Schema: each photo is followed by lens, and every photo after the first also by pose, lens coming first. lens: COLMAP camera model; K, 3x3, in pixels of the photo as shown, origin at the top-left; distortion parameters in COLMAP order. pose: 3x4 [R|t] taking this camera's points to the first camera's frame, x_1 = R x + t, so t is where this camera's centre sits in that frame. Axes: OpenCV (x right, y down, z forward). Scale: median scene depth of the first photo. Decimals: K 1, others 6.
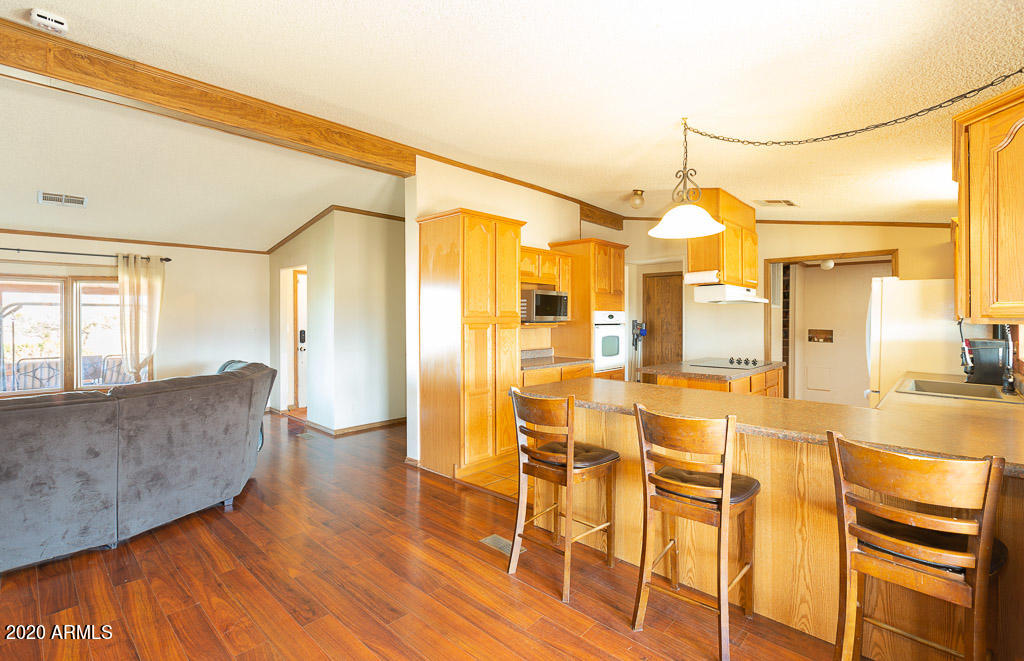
lens RADIAL K [[464.5, 0, 507.5], [0, 464.5, 320.7], [0, 0, 1]] dist [0.003010, -0.001458]
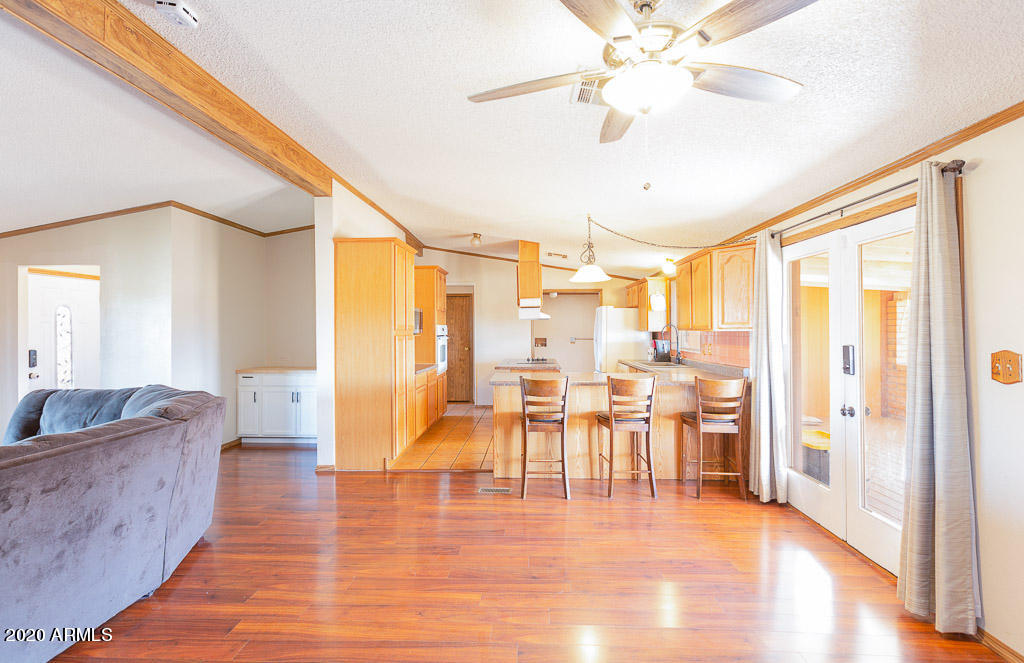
lens RADIAL K [[464.5, 0, 508.7], [0, 464.5, 329.5], [0, 0, 1]] dist [0.003010, -0.001458]
pose [[0.758738, -0.003653, 0.651386, -0.819756], [0.010687, 0.999919, -0.006841, 0.003231], [-0.651309, 0.012151, 0.758716, -0.096793]]
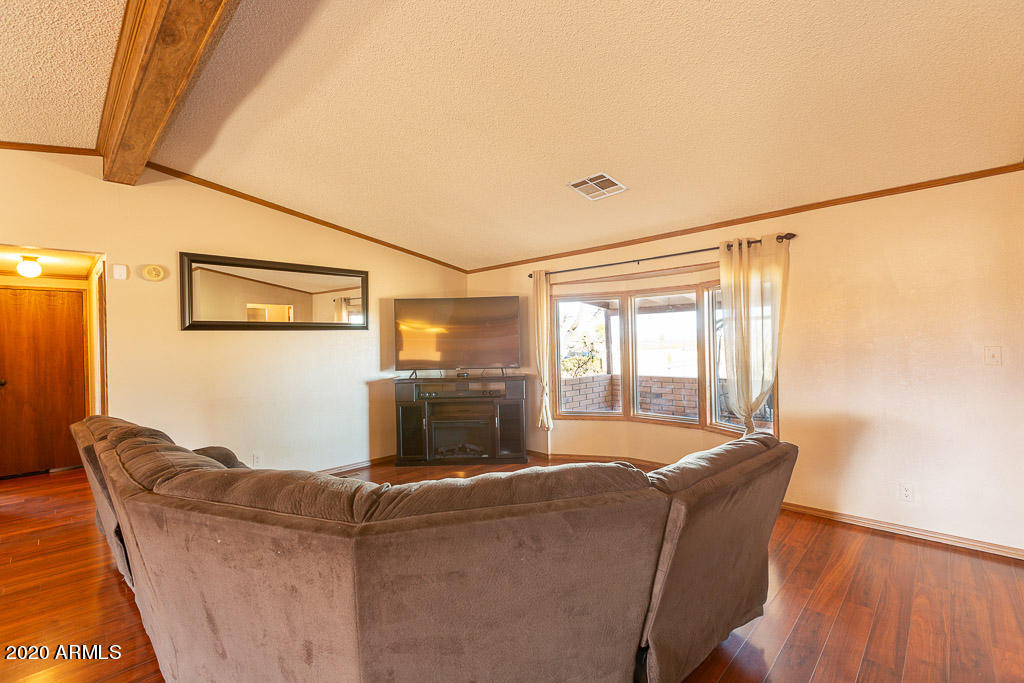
lens RADIAL K [[458.3, 0, 512.4], [0, 458.3, 339.1], [0, 0, 1]] dist [-0.000291, 0.000872]
pose [[-0.011726, 0.003117, -0.999926, -0.262162], [0.013690, 0.999902, 0.002957, -0.011036], [0.999838, -0.013655, -0.011768, 1.254644]]
